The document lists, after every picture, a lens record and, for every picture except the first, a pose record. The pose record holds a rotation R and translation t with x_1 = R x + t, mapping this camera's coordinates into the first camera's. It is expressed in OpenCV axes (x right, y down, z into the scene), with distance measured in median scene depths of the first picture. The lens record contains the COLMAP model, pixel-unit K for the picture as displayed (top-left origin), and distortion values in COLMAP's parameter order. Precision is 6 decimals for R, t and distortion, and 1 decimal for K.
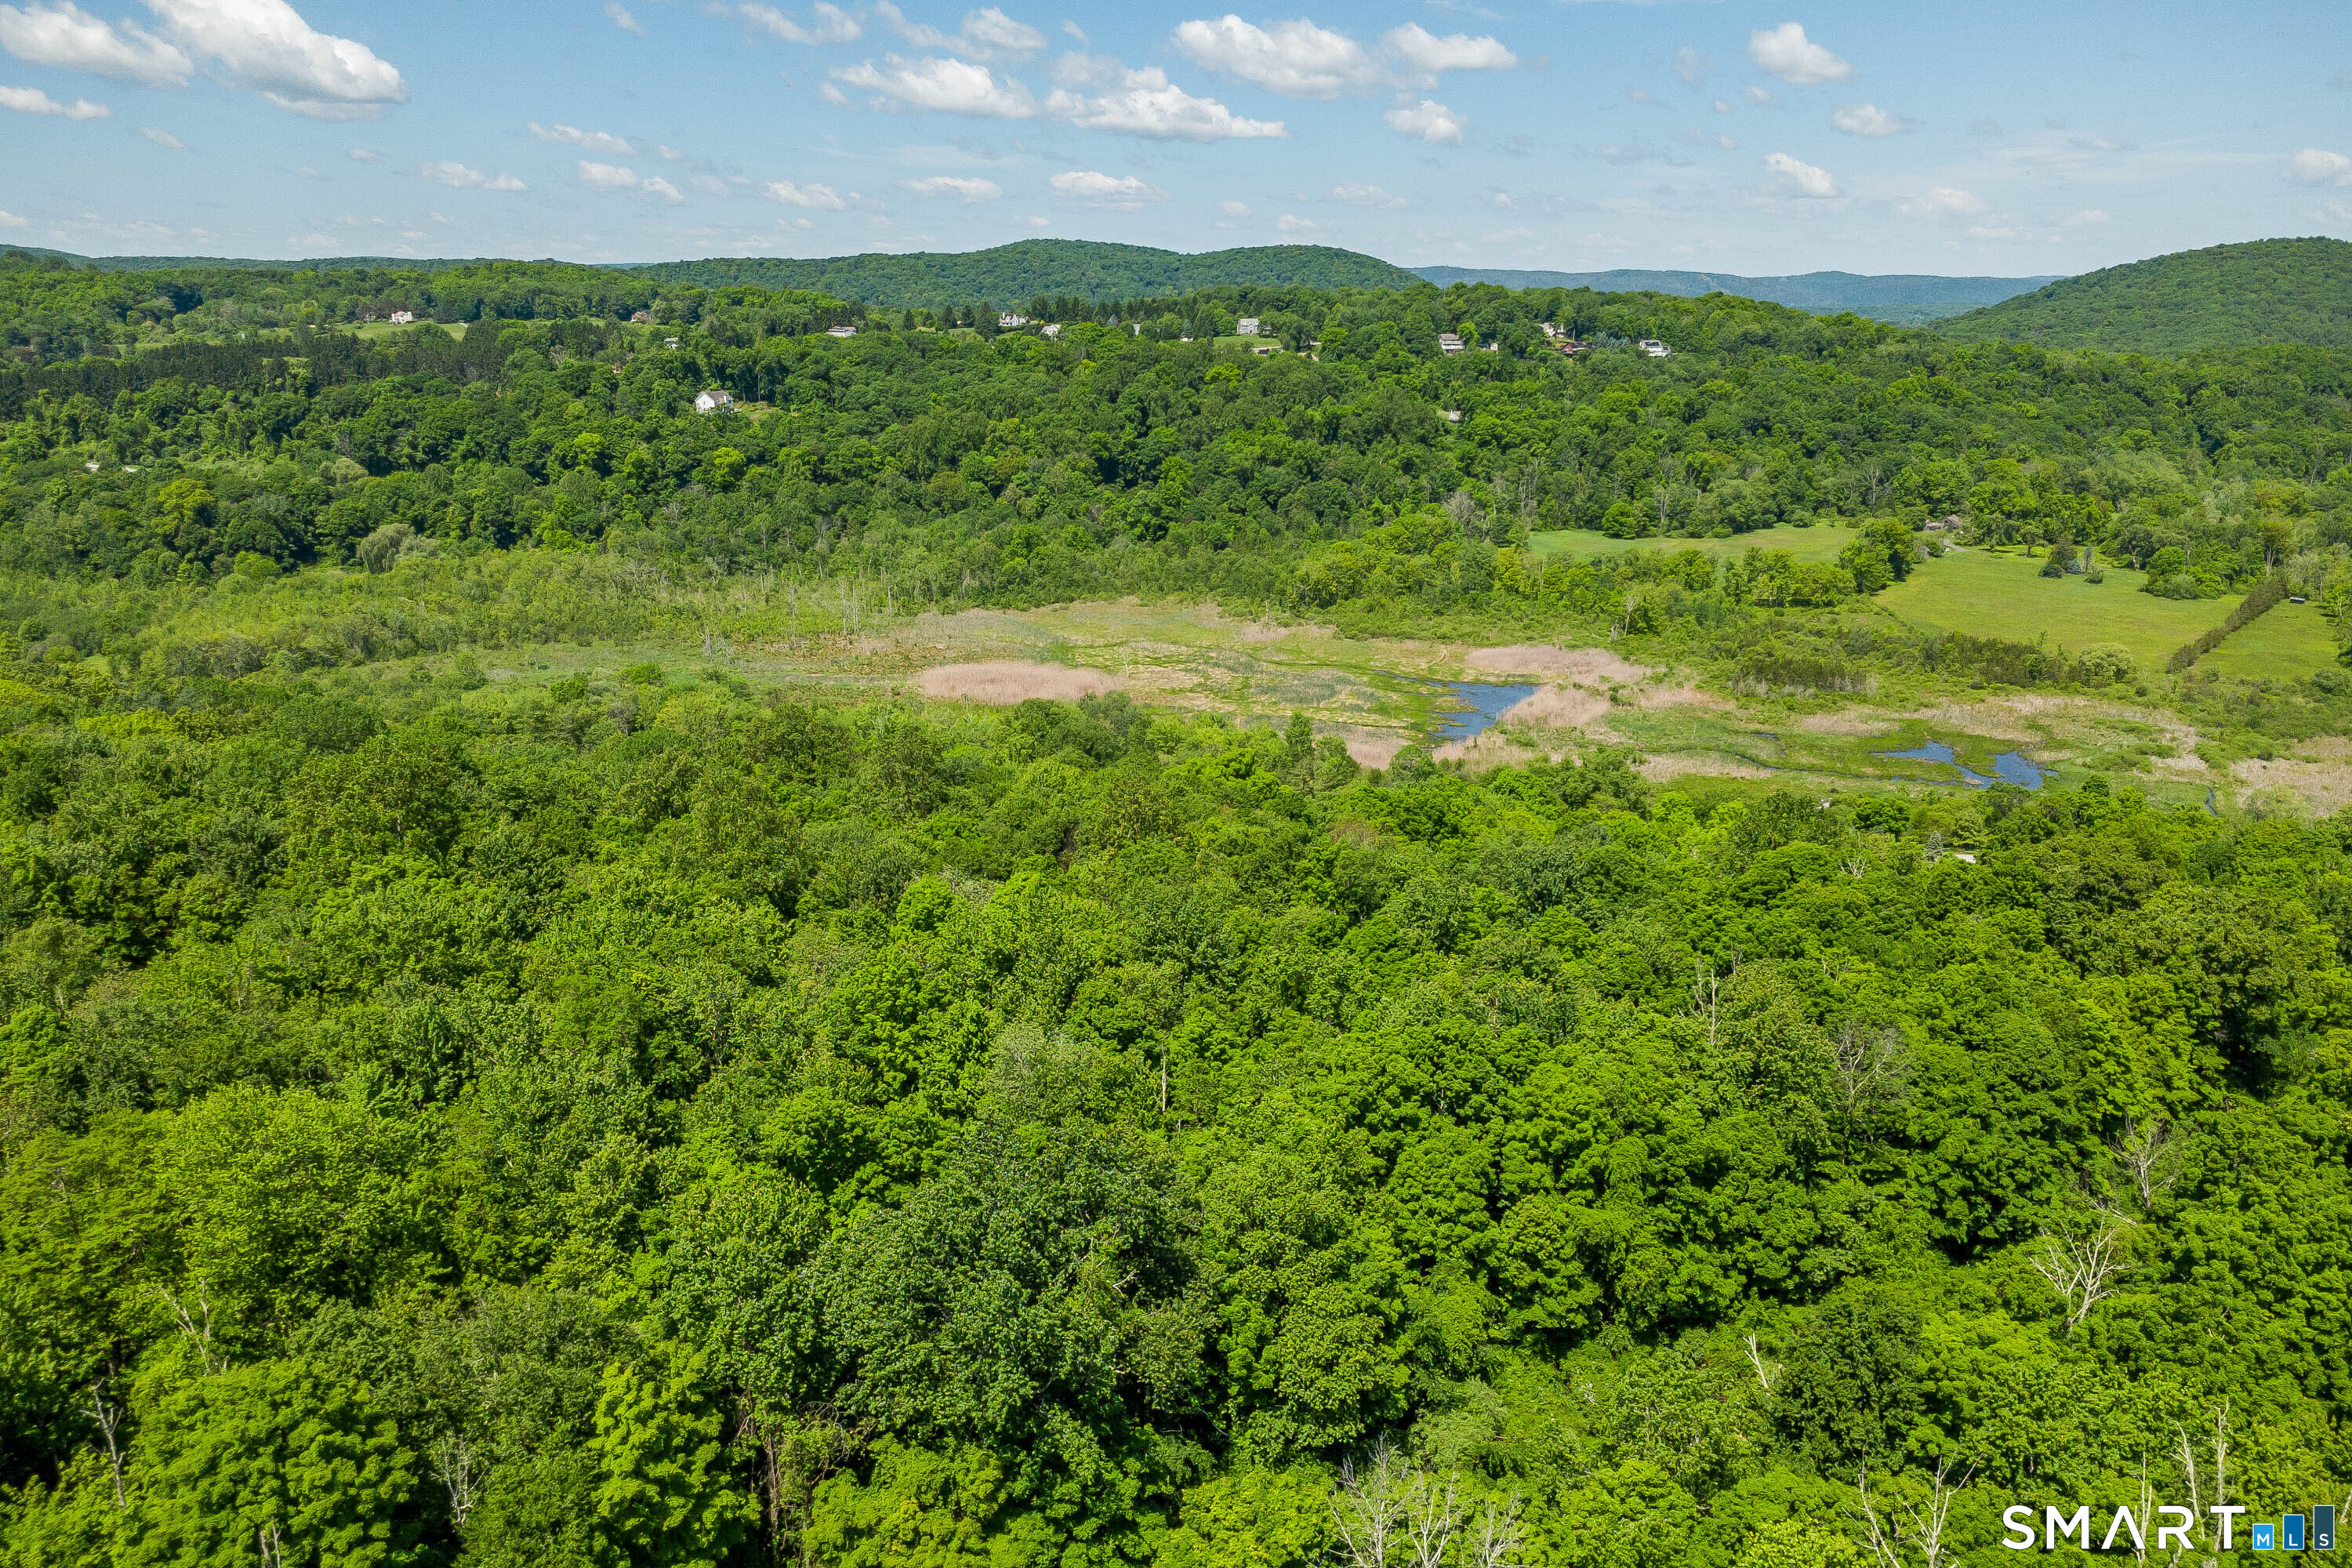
lens RADIAL K [[1665.1, 0, 1177.6], [0, 1665.1, 812.9], [0, 0, 1]] dist [0.002457, 0.004967]
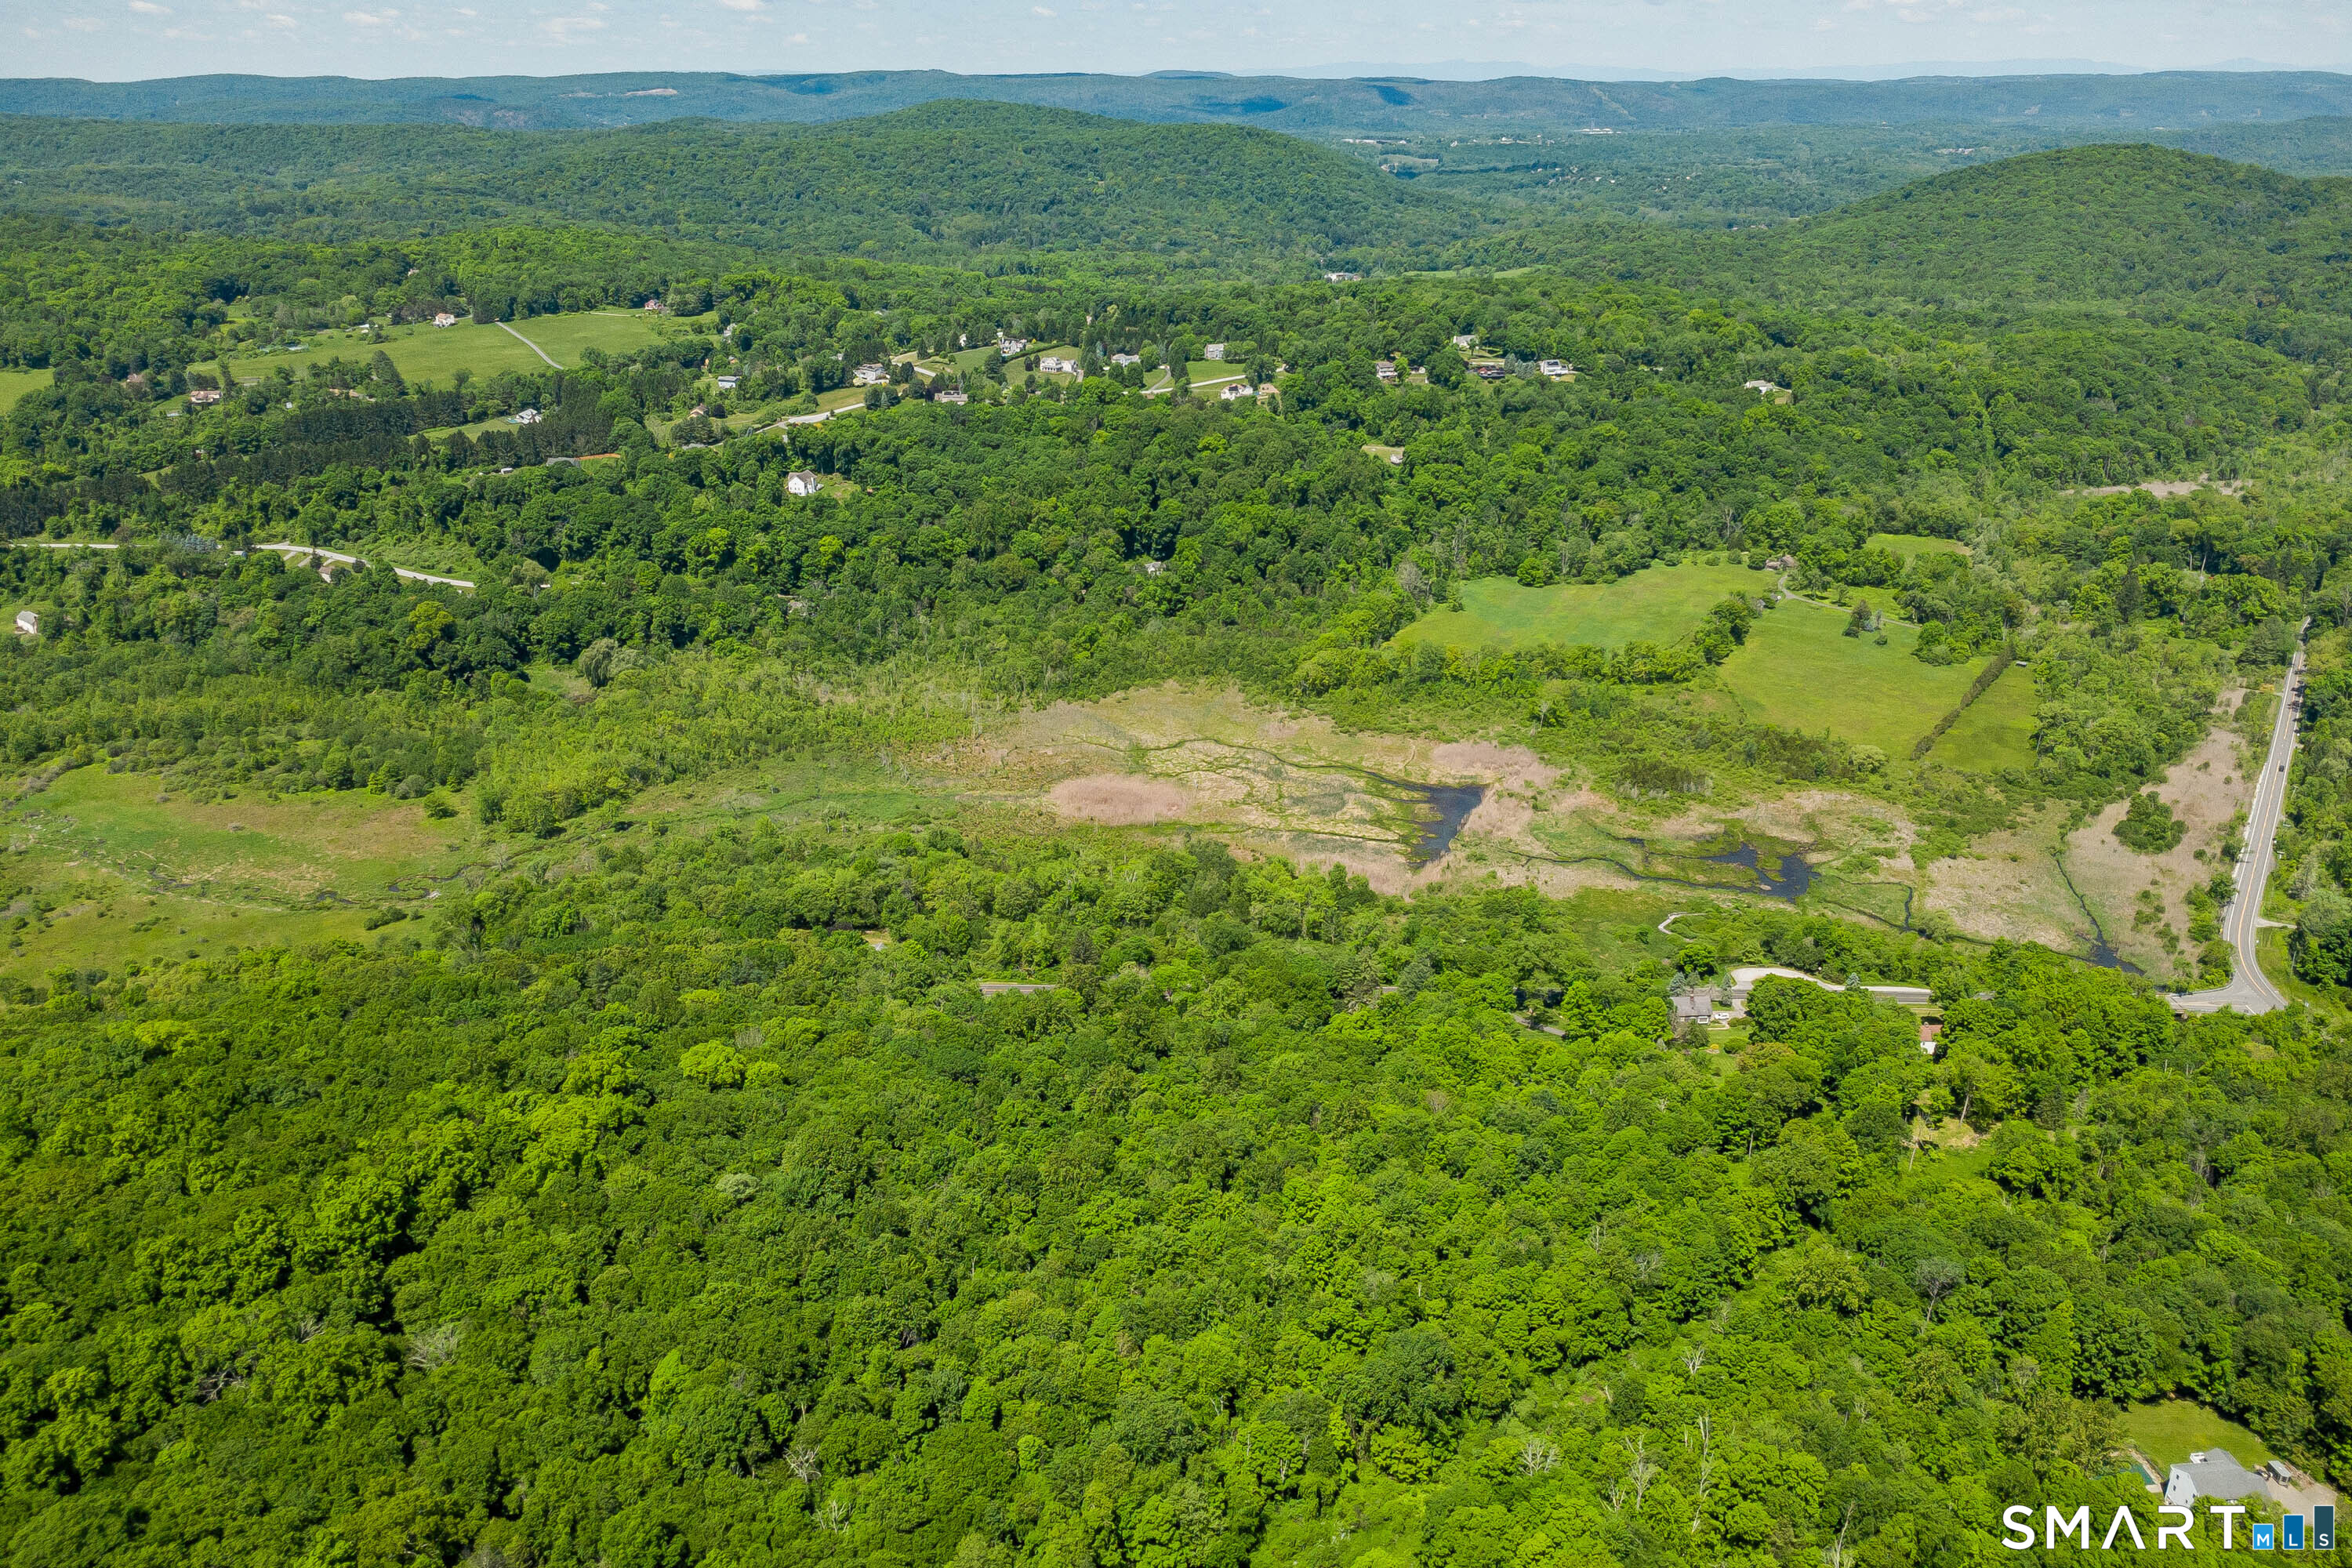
lens RADIAL K [[1667.5, 0, 1176.7], [0, 1667.5, 742.2], [0, 0, 1]] dist [0.005561, -0.000264]
pose [[0.997977, -0.028017, 0.057070, -0.084407], [0.023671, 0.996868, 0.075452, -0.151982], [-0.059005, -0.073949, 0.995515, -0.273621]]
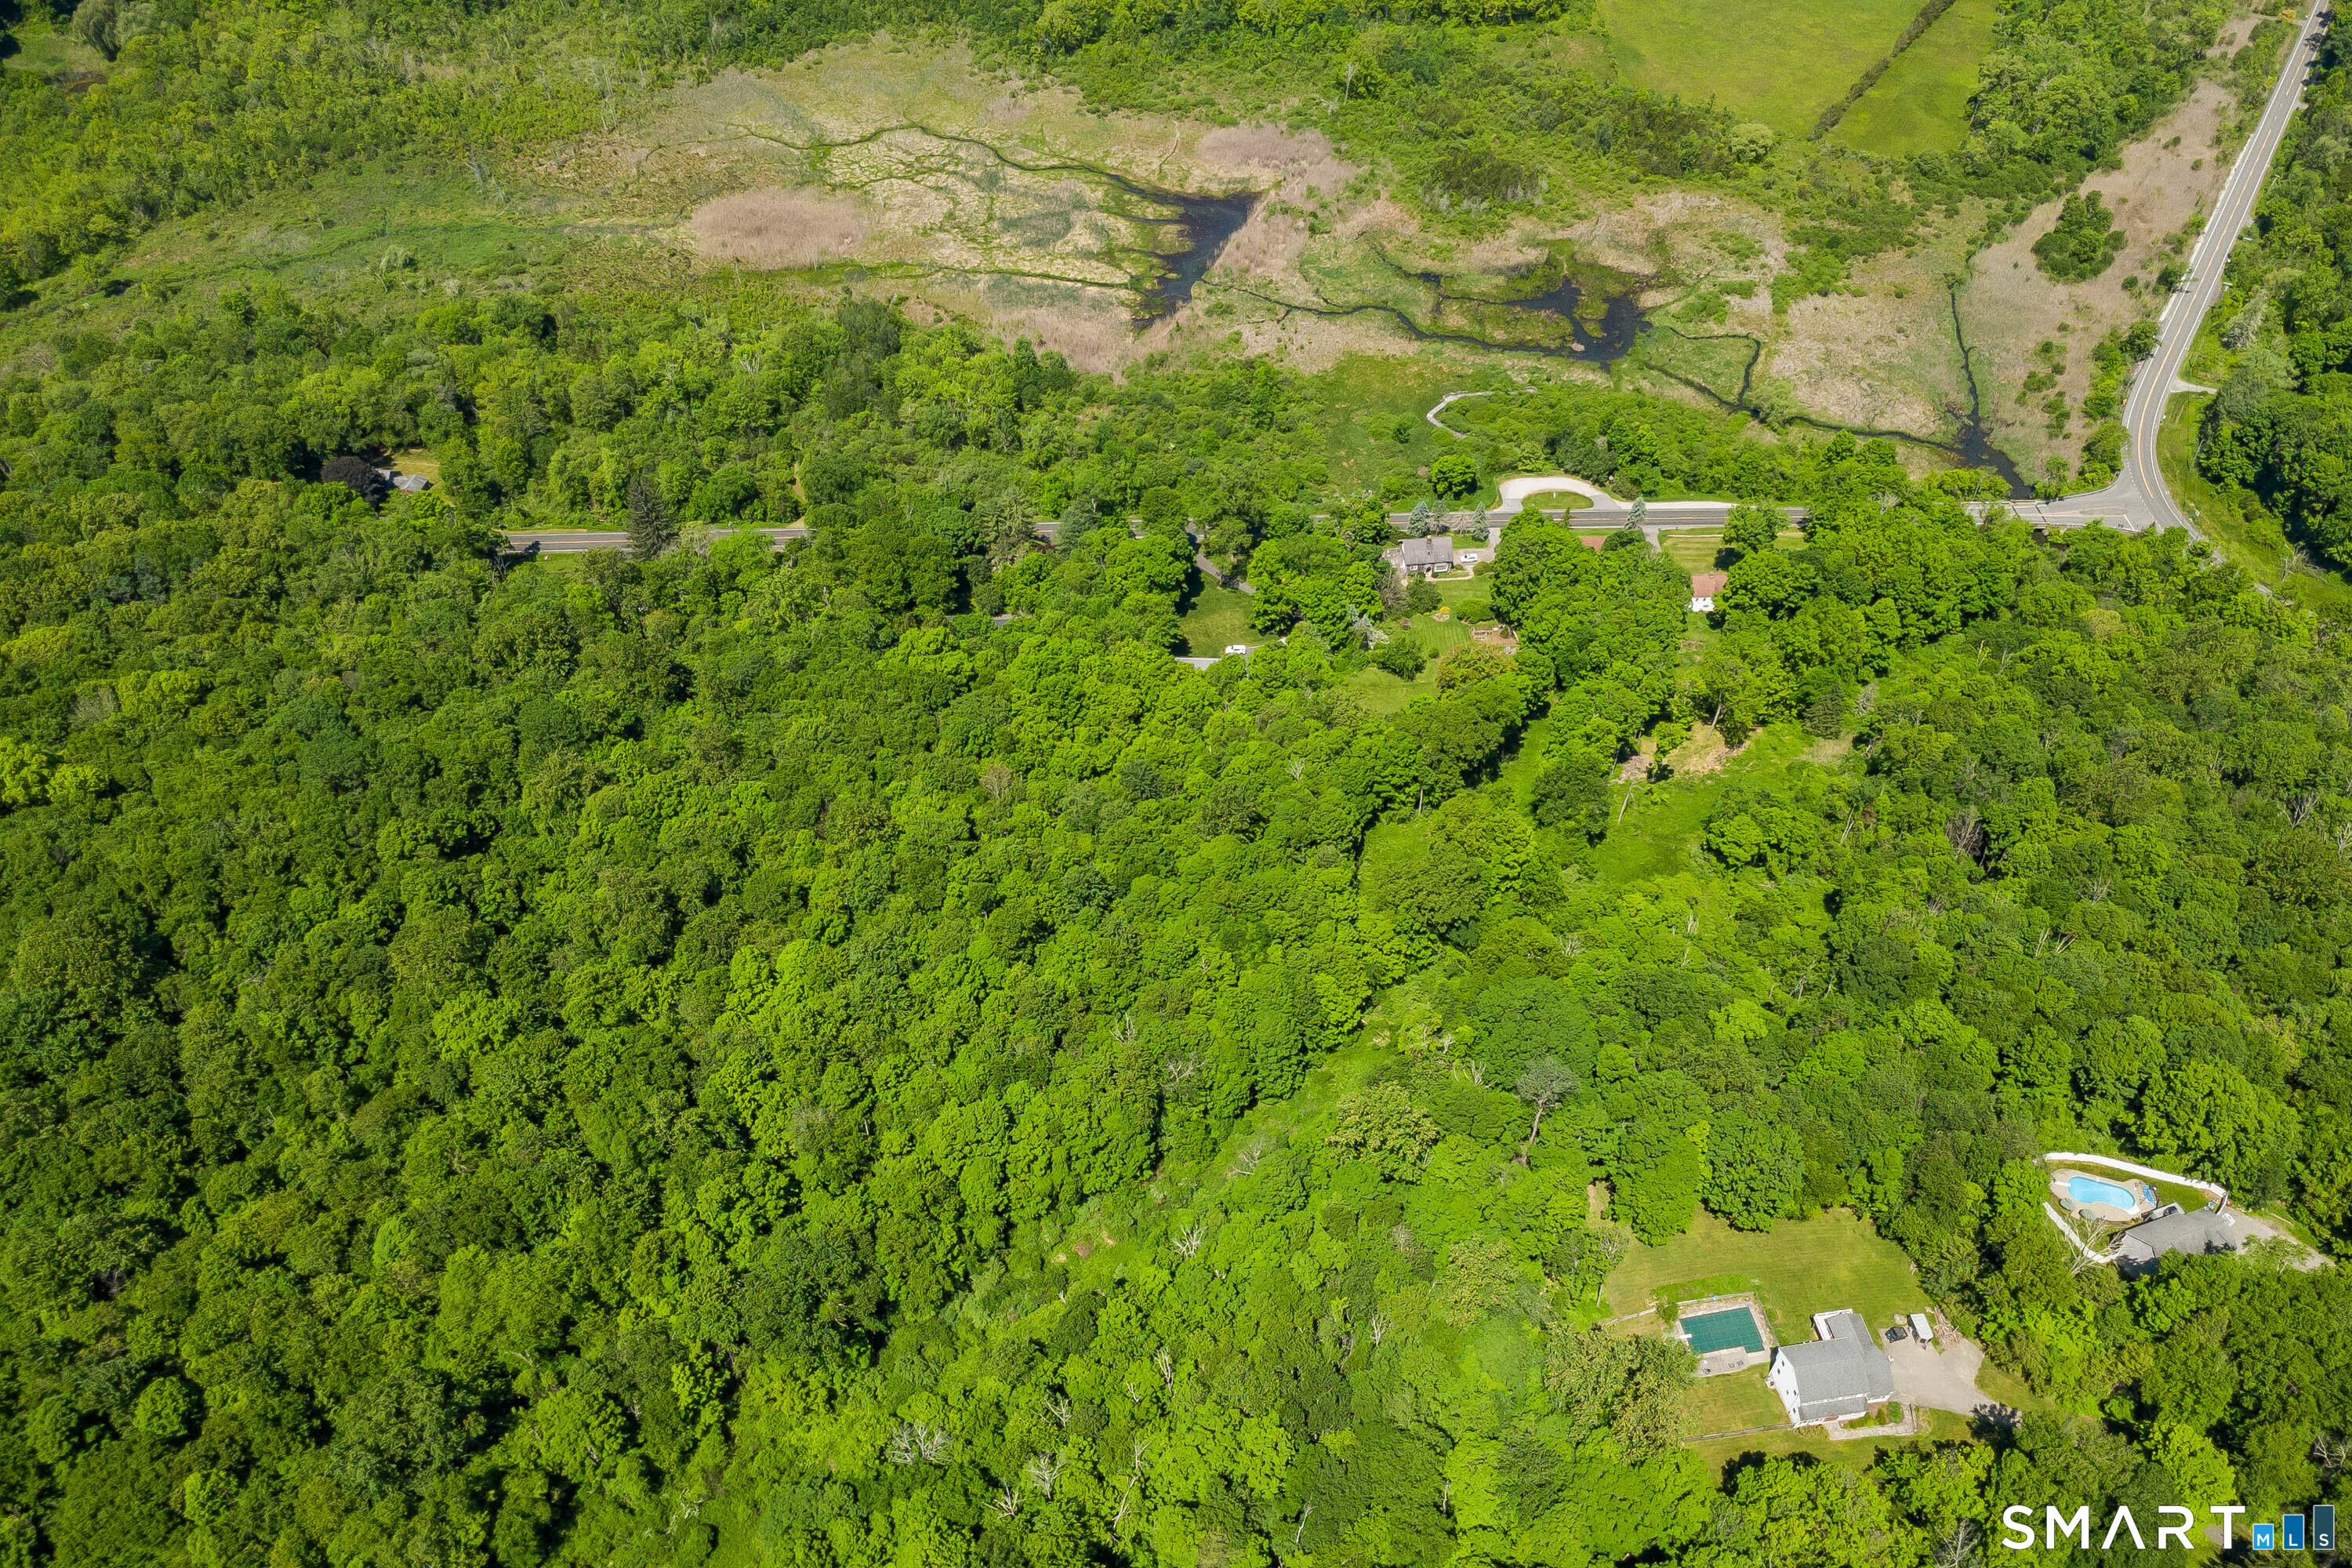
lens RADIAL K [[1717.5, 0, 1203.0], [0, 1717.5, 783.1], [0, 0, 1]] dist [-0.001417, 0.006255]
pose [[0.994193, -0.083001, 0.068497, 0.046976], [0.039070, 0.871456, 0.488915, -0.196681], [-0.100273, -0.483400, 0.869638, -0.123740]]
